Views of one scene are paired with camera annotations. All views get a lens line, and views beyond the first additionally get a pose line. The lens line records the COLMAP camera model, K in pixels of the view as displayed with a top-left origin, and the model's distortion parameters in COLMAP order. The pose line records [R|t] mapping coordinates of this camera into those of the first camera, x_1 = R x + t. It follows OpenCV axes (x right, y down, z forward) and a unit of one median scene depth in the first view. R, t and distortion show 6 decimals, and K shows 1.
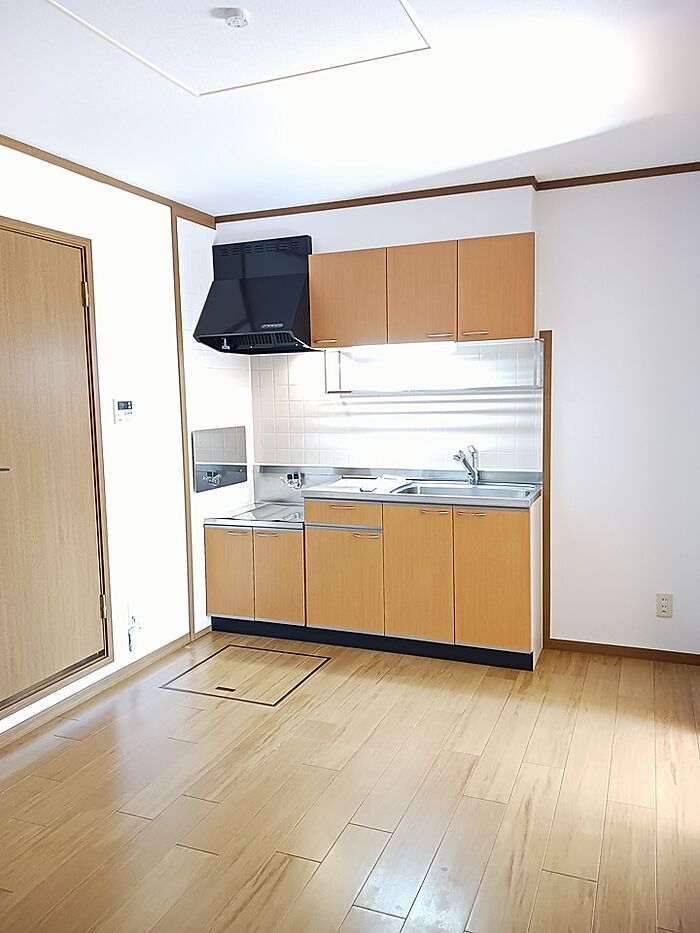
lens RADIAL K [[716.1, 0, 363.5], [0, 716.1, 466.4], [0, 0, 1]] dist [0.077869, -0.161824]
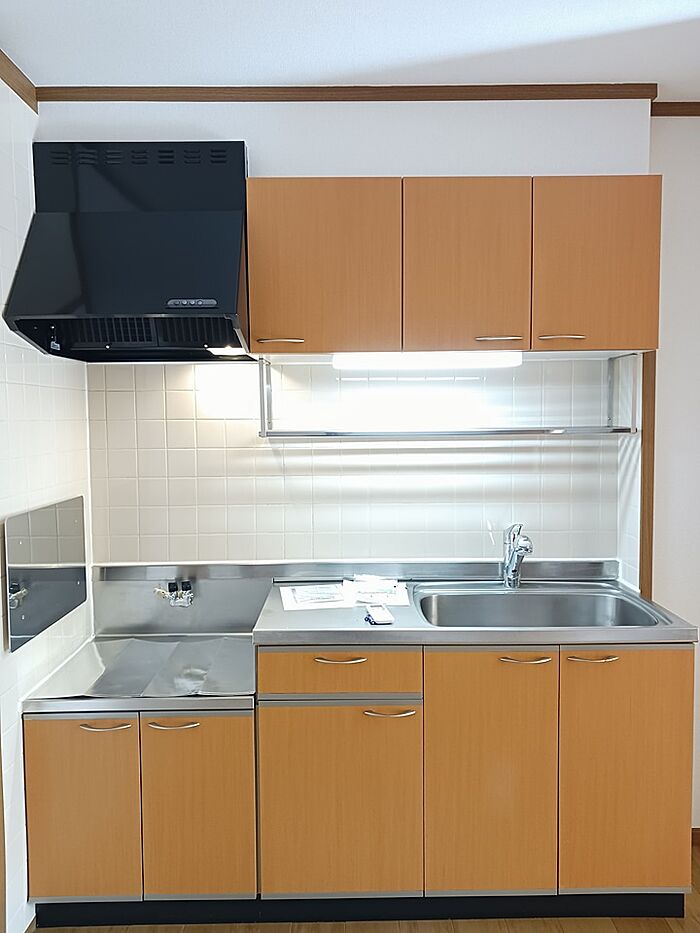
lens RADIAL K [[722.3, 0, 353.6], [0, 722.3, 462.9], [0, 0, 1]] dist [-0.023749, 0.004960]
pose [[0.921614, -0.010757, 0.387959, -0.203654], [0.029359, 0.998684, -0.042053, -0.057609], [-0.386996, 0.050147, 0.920717, 0.477297]]
